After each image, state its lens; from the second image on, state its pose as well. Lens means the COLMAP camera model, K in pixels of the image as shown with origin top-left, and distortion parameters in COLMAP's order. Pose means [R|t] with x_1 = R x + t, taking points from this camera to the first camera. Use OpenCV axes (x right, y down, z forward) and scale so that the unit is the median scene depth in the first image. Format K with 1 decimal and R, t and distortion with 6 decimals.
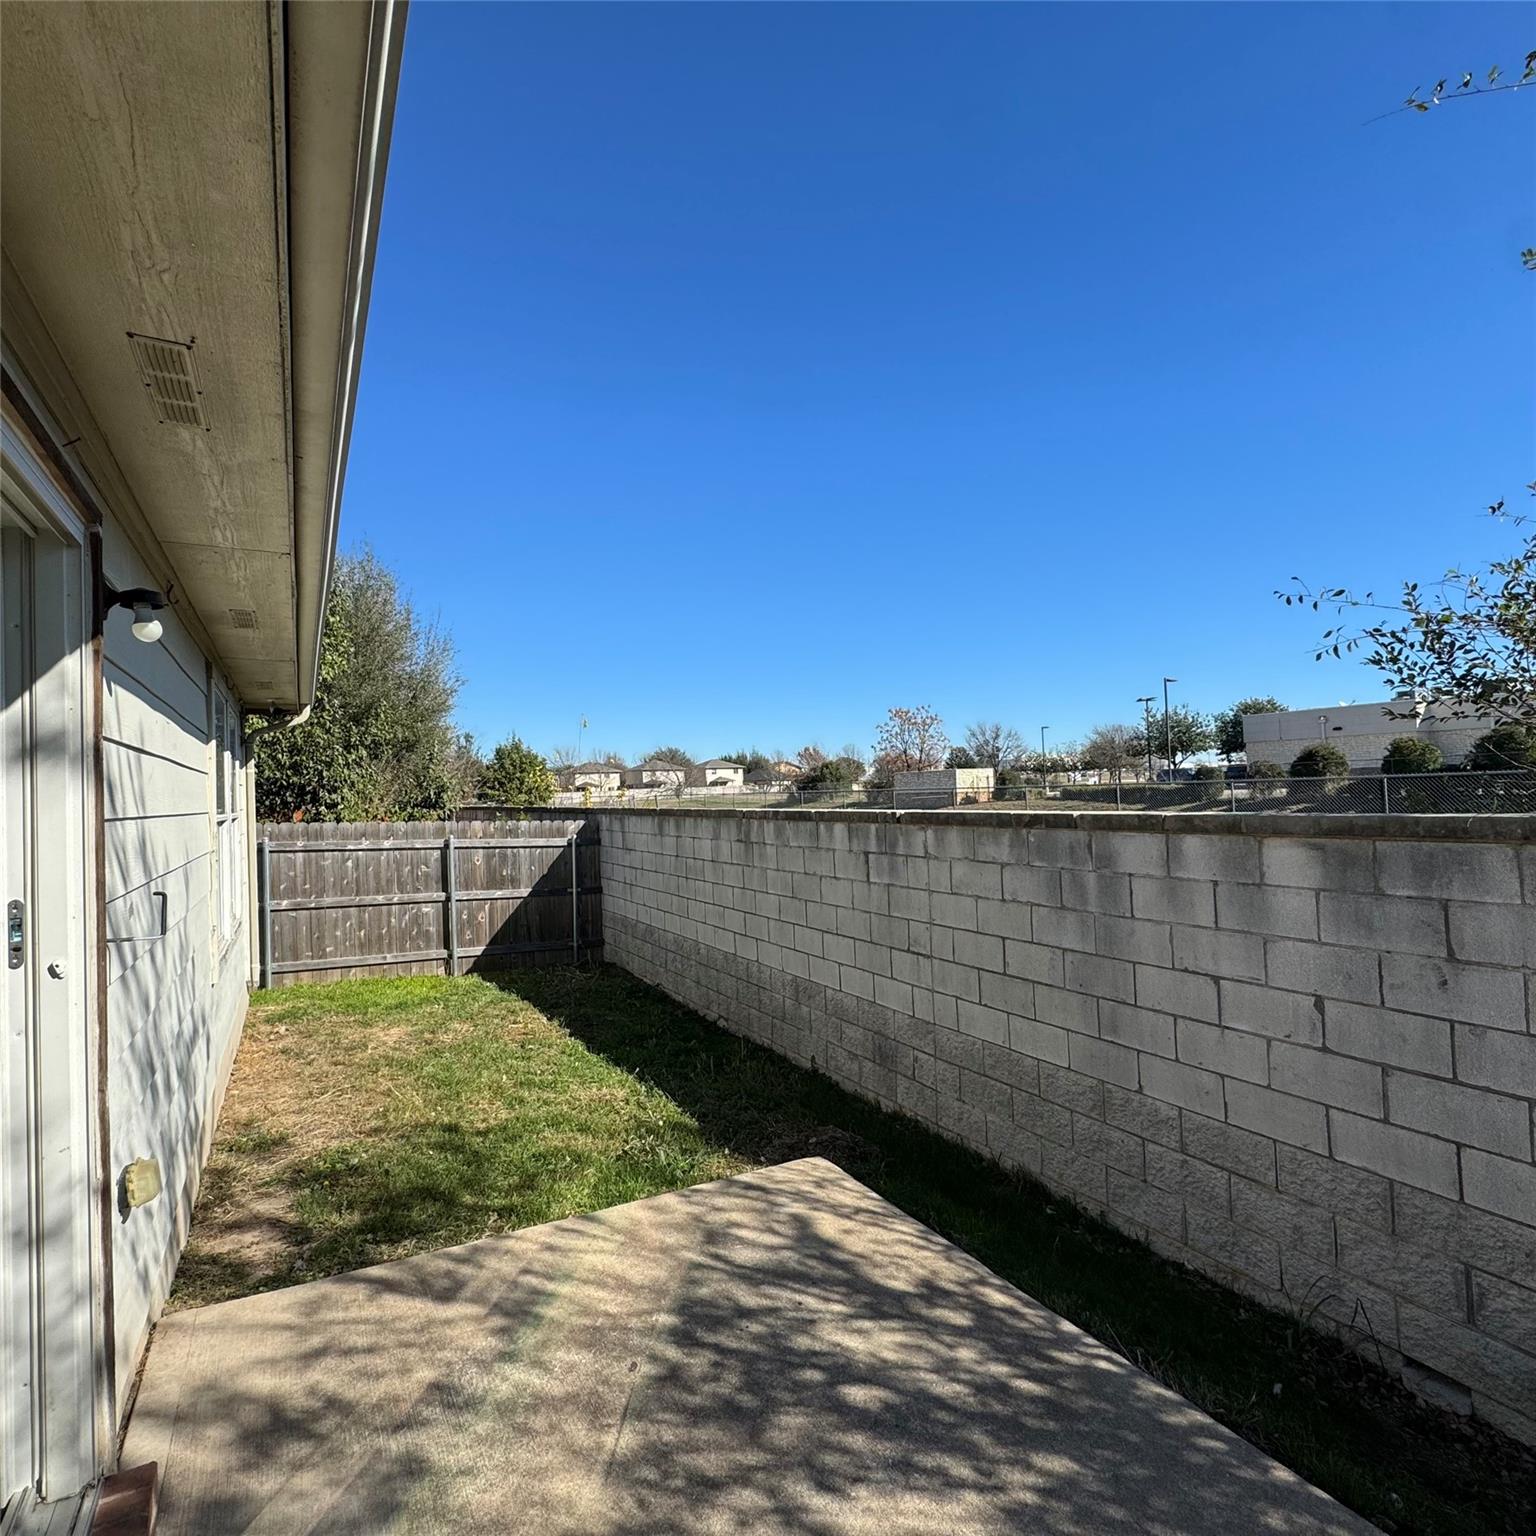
lens RADIAL K [[813.4, 0, 772.0], [0, 813.4, 755.1], [0, 0, 1]] dist [-0.018075, 0.000476]
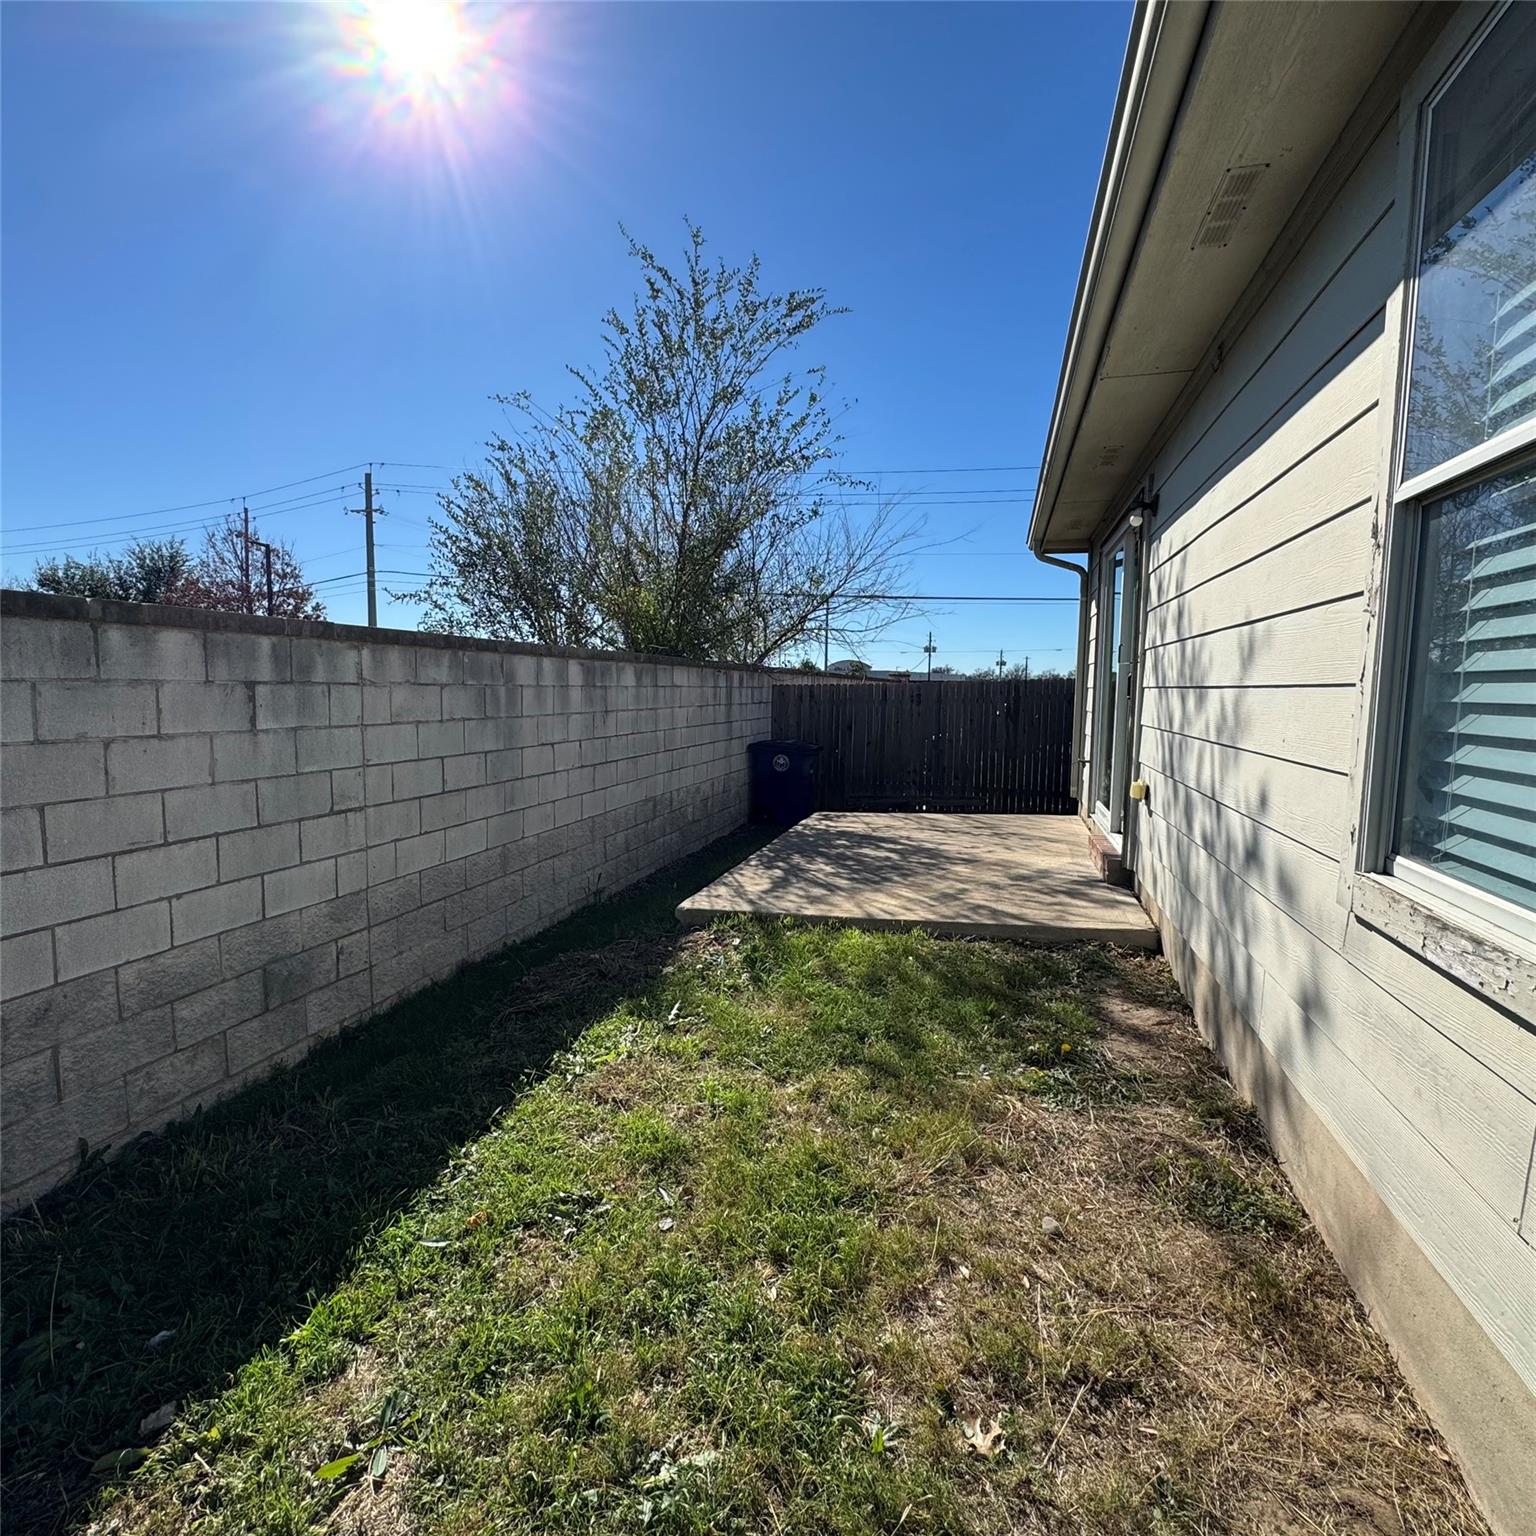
lens RADIAL K [[813.4, 0, 768.4], [0, 813.4, 771.2], [0, 0, 1]] dist [-0.018075, 0.000476]
pose [[-0.702042, -0.047568, 0.710545, -0.705677], [-0.018518, 0.998649, 0.048559, 0.178788], [-0.711894, 0.020932, -0.701975, 1.376363]]
